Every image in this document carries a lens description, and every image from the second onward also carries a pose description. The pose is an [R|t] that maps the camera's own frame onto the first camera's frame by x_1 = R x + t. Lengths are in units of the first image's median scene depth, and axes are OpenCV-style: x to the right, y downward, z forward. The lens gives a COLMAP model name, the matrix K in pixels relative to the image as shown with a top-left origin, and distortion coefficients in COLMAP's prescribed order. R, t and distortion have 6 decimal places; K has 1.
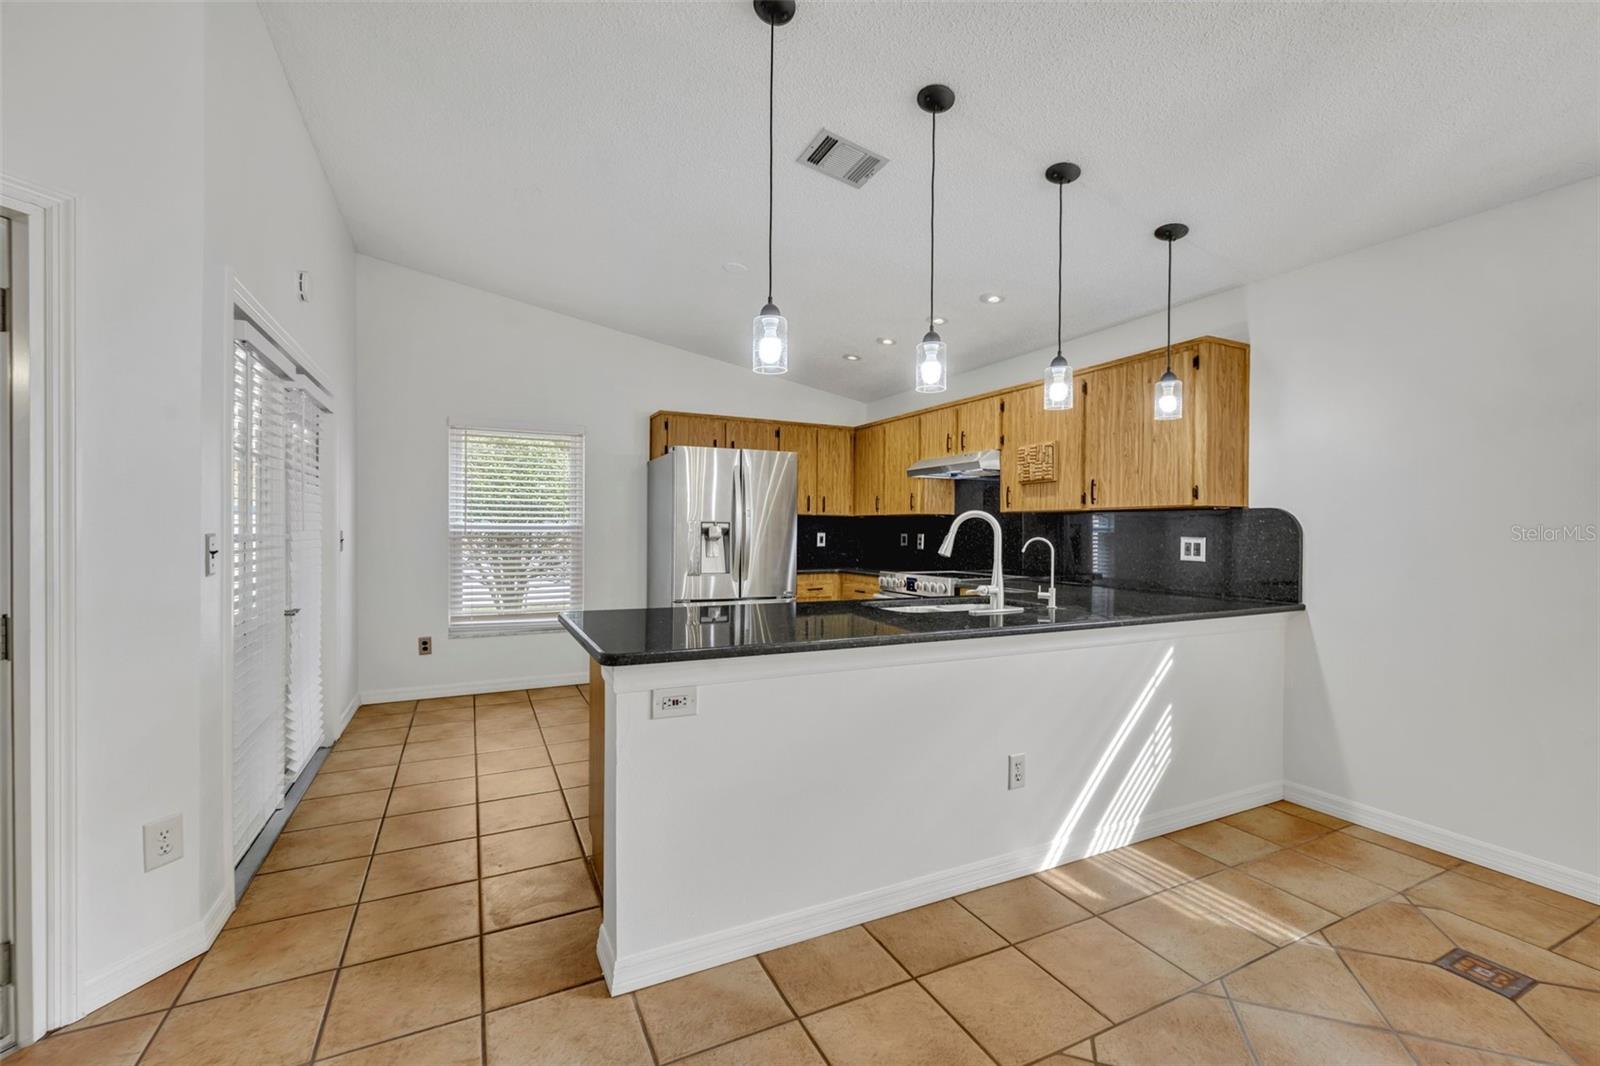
lens RADIAL K [[664.8, 0, 789.4], [0, 664.8, 533.4], [0, 0, 1]] dist [0.001998, -0.001240]
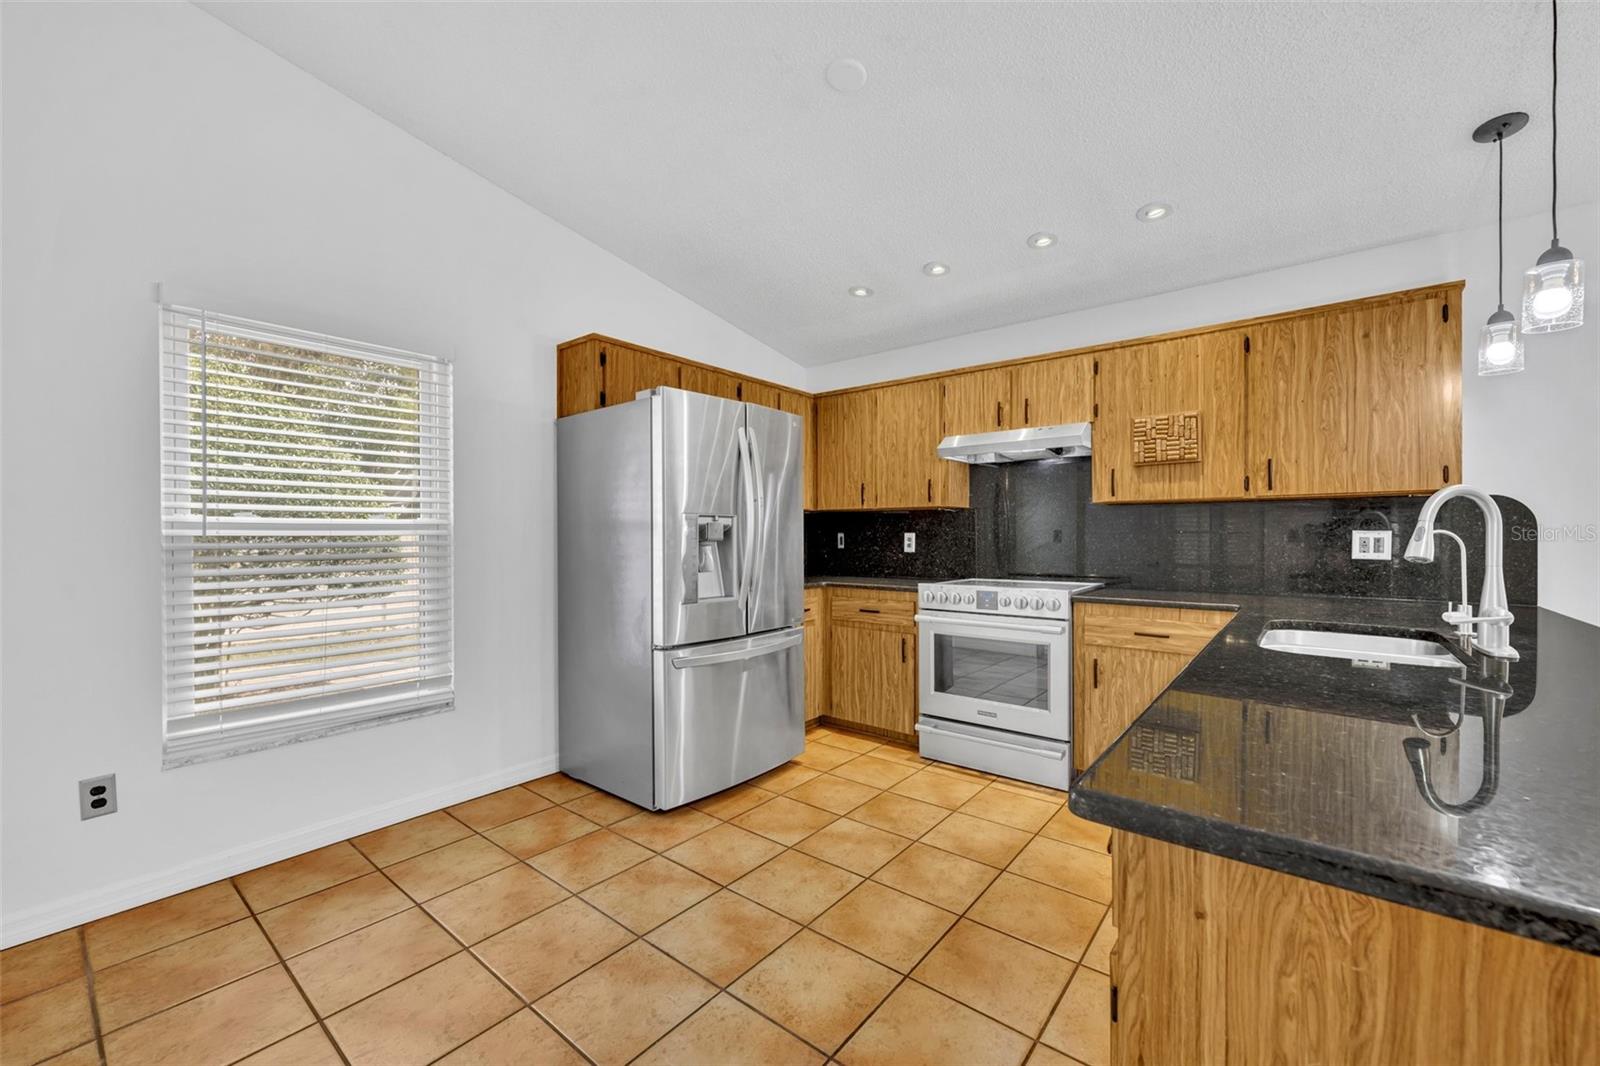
lens RADIAL K [[644.3, 0, 793.5], [0, 644.3, 537.9], [0, 0, 1]] dist [-0.002860, 0.001252]
pose [[0.910032, -0.012387, 0.414354, -0.358284], [0.010889, 0.999923, 0.005977, 0.002205], [-0.414396, -0.000927, 0.910096, 0.501735]]
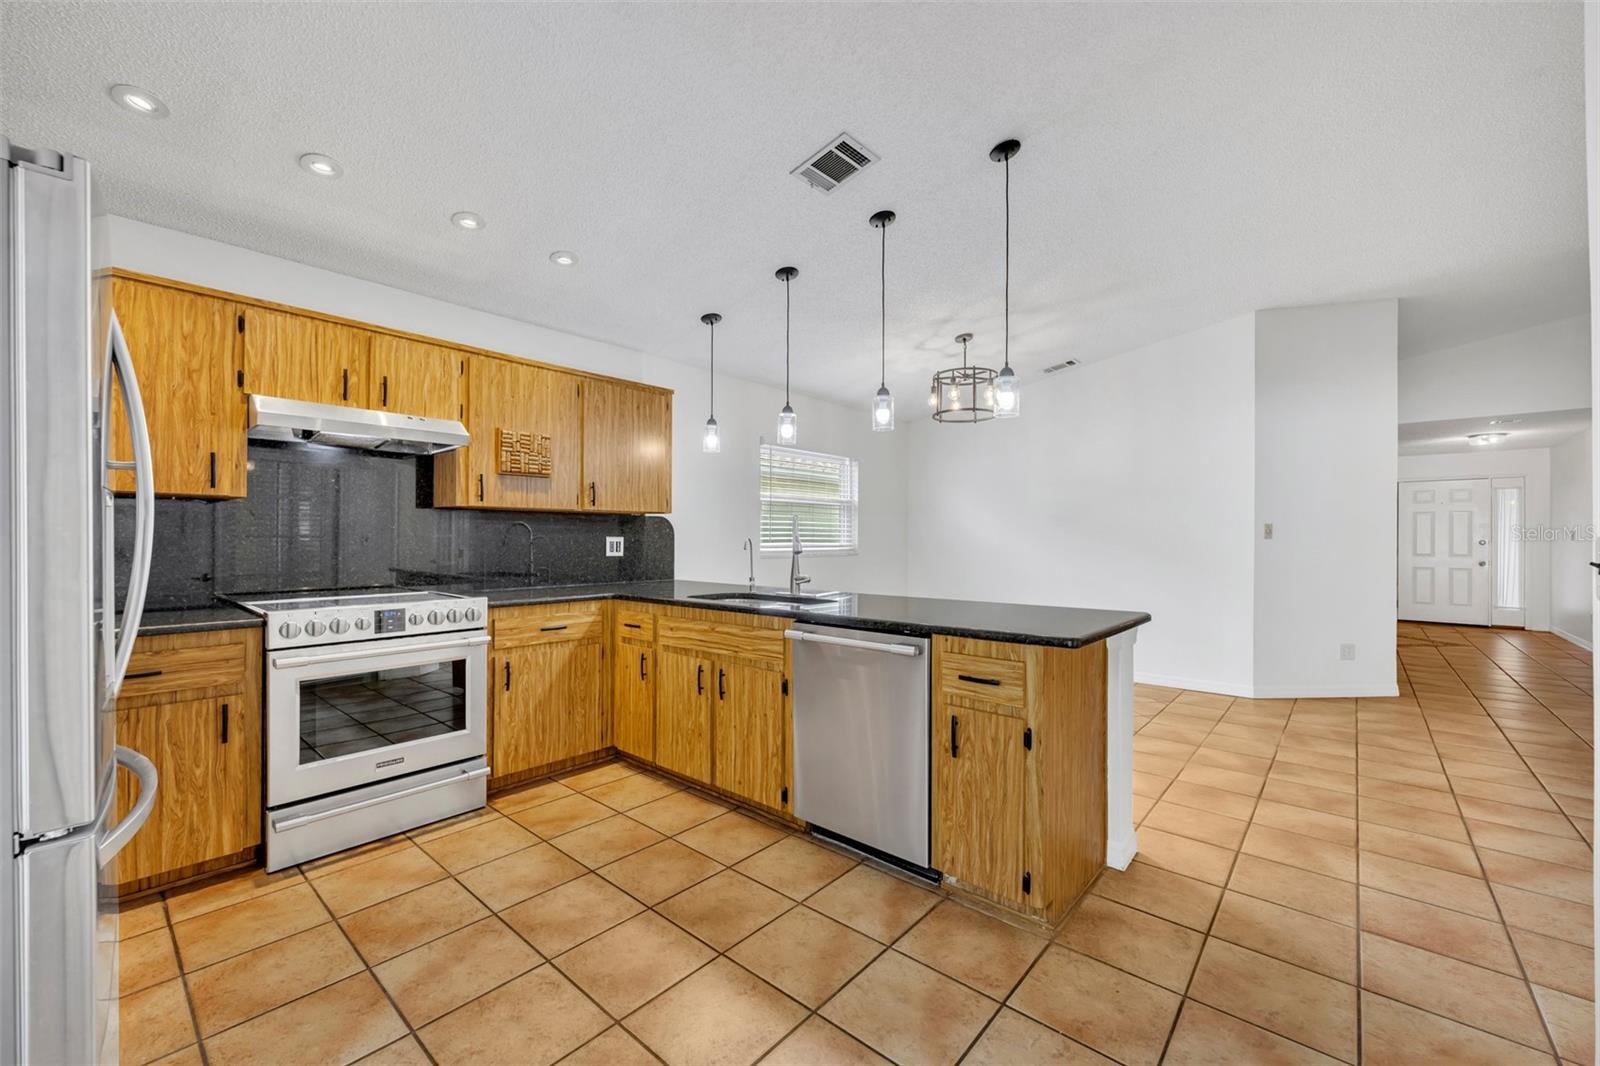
lens RADIAL K [[644.3, 0, 804.9], [0, 644.3, 538.6], [0, 0, 1]] dist [-0.002860, 0.001252]
pose [[-0.399253, -0.008111, 0.916805, -0.571918], [-0.001705, 0.999966, 0.008105, -0.000978], [-0.916839, 0.001673, -0.399253, 1.031883]]
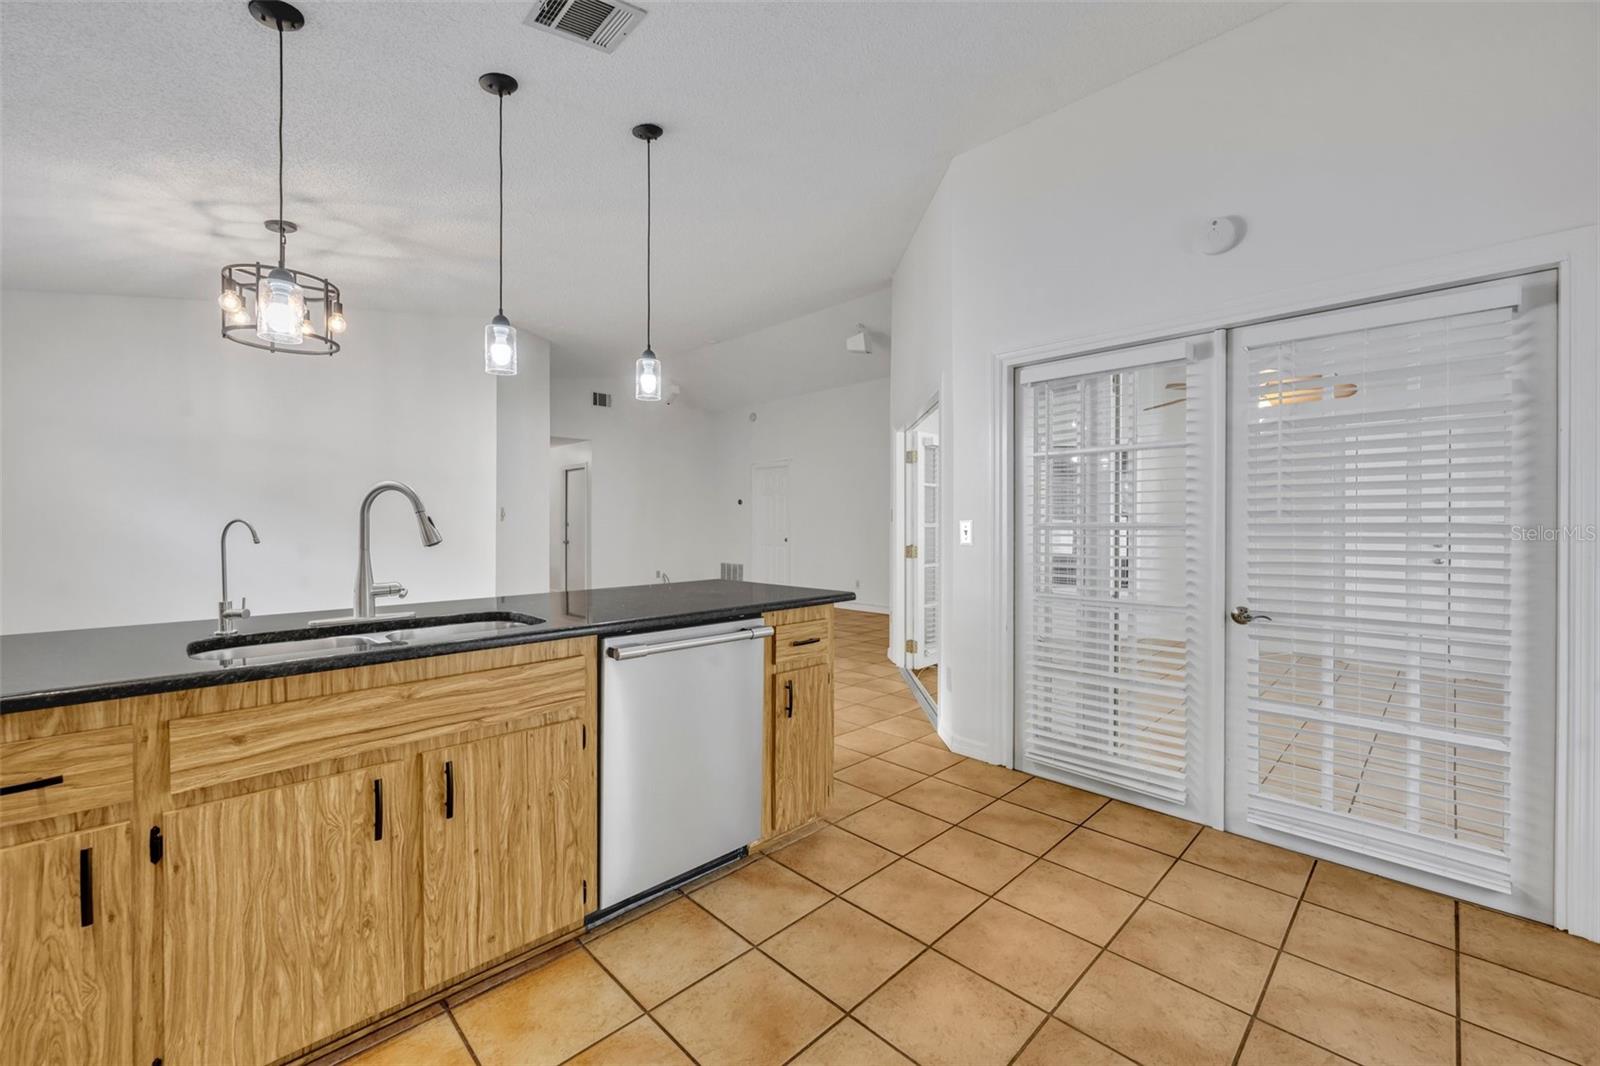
lens RADIAL K [[644.3, 0, 795.5], [0, 644.3, 524.0], [0, 0, 1]] dist [-0.002860, 0.001252]
pose [[-0.945180, -0.007658, -0.326459, 0.080342], [-0.010188, 0.999930, 0.006039, 0.001800], [0.326390, 0.009034, -0.945192, 1.277483]]
